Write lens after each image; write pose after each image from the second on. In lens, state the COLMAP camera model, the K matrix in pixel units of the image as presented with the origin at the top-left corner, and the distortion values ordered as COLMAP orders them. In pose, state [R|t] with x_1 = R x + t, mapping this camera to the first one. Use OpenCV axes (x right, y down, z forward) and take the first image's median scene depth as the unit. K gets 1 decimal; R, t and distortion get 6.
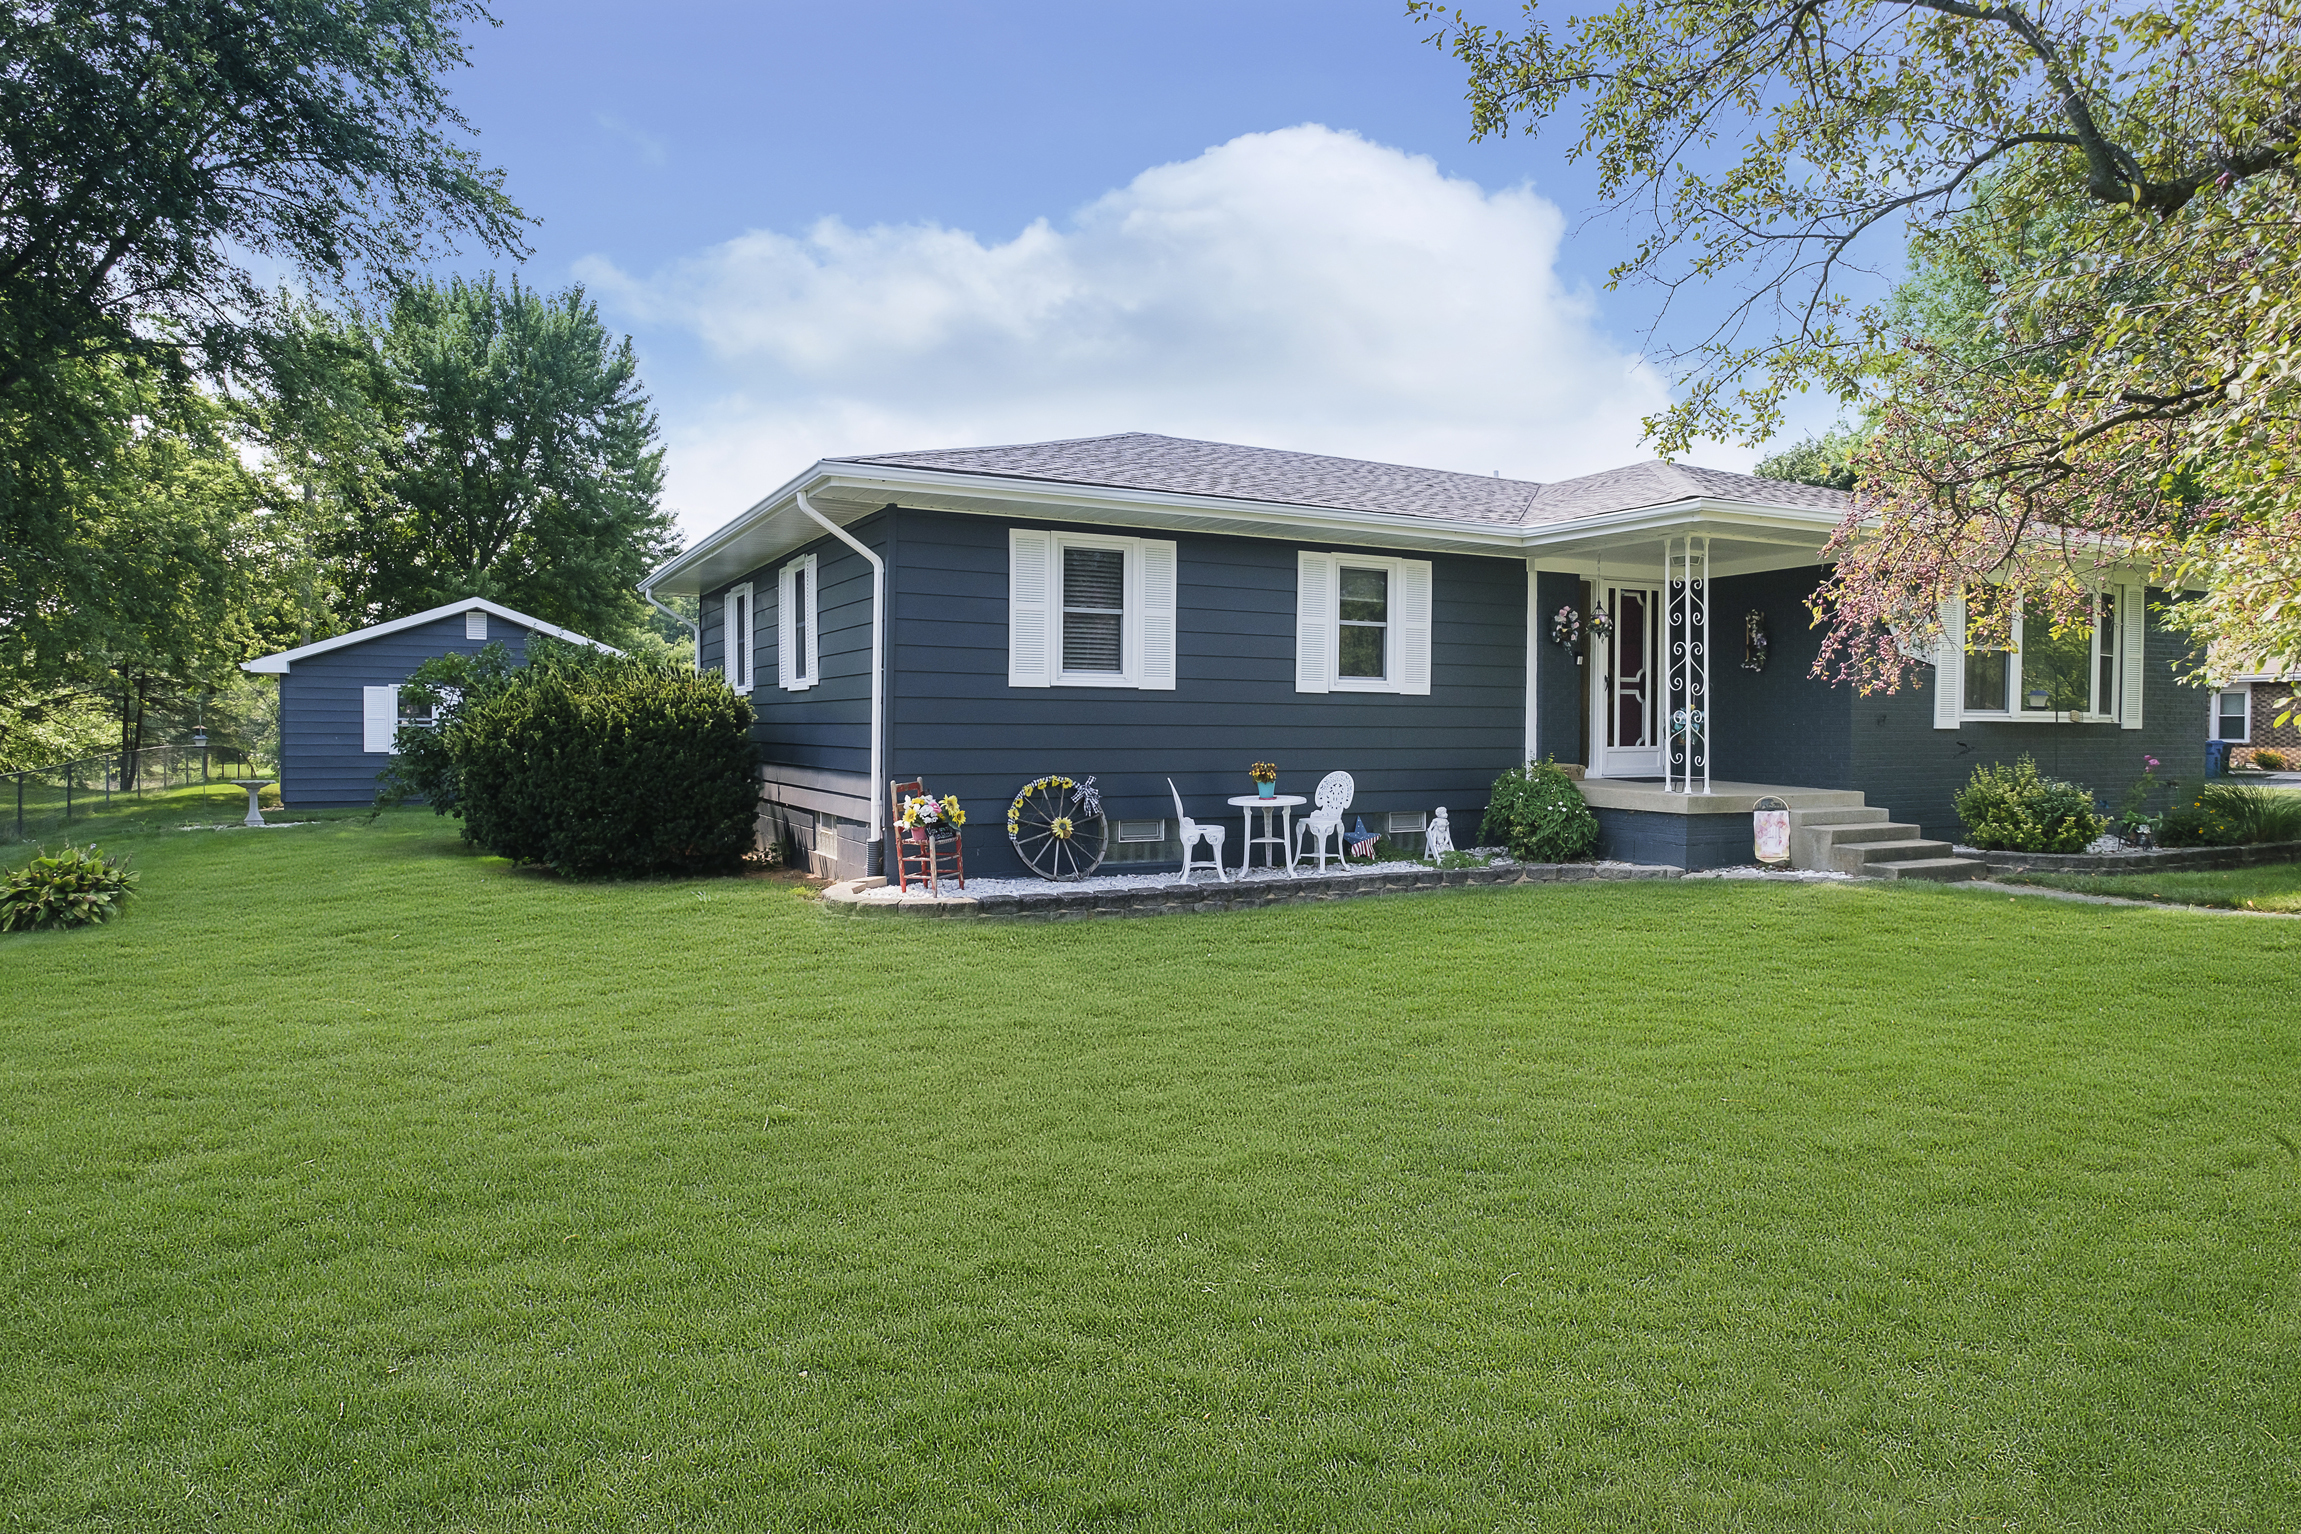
lens RADIAL K [[1324.9, 0, 1148.6], [0, 1324.9, 751.4], [0, 0, 1]] dist [-0.000496, 0.000482]
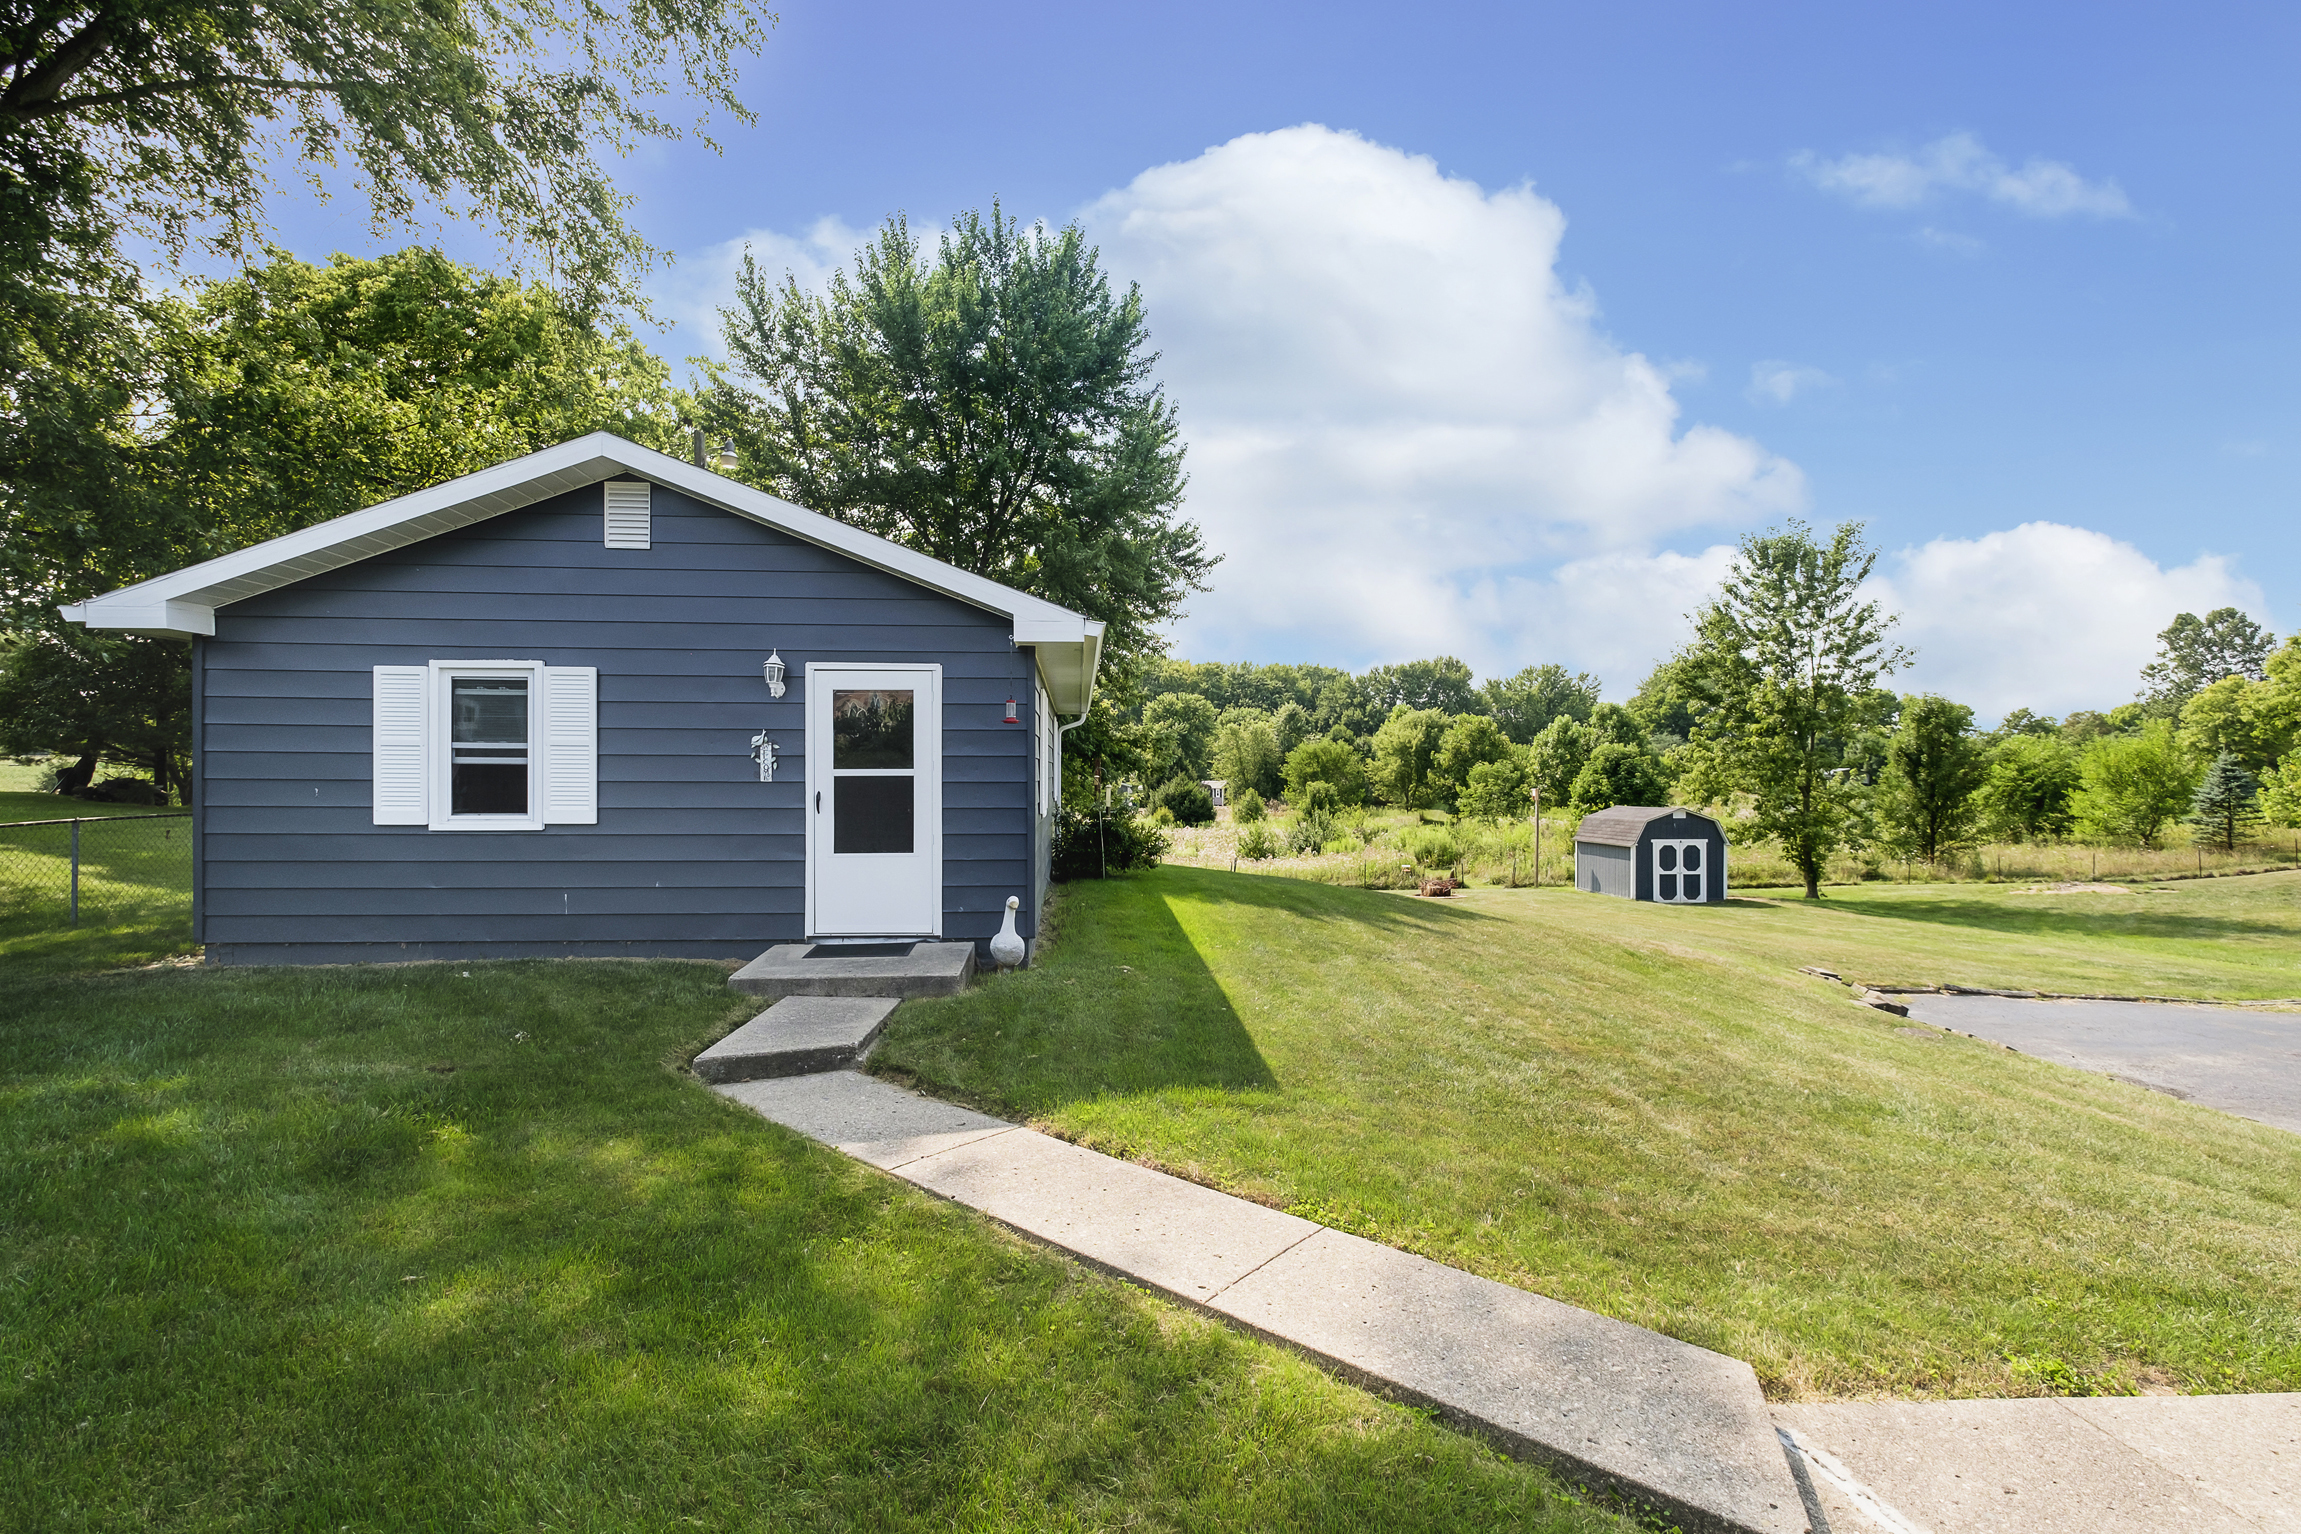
lens RADIAL K [[1025.4, 0, 1157.8], [0, 1025.4, 777.2], [0, 0, 1]] dist [-0.000245, -0.001051]
pose [[0.916891, 0.002430, -0.399131, -0.231909], [-0.009637, 0.999825, -0.016051, -0.011108], [0.399022, 0.018563, 0.916753, 0.774912]]
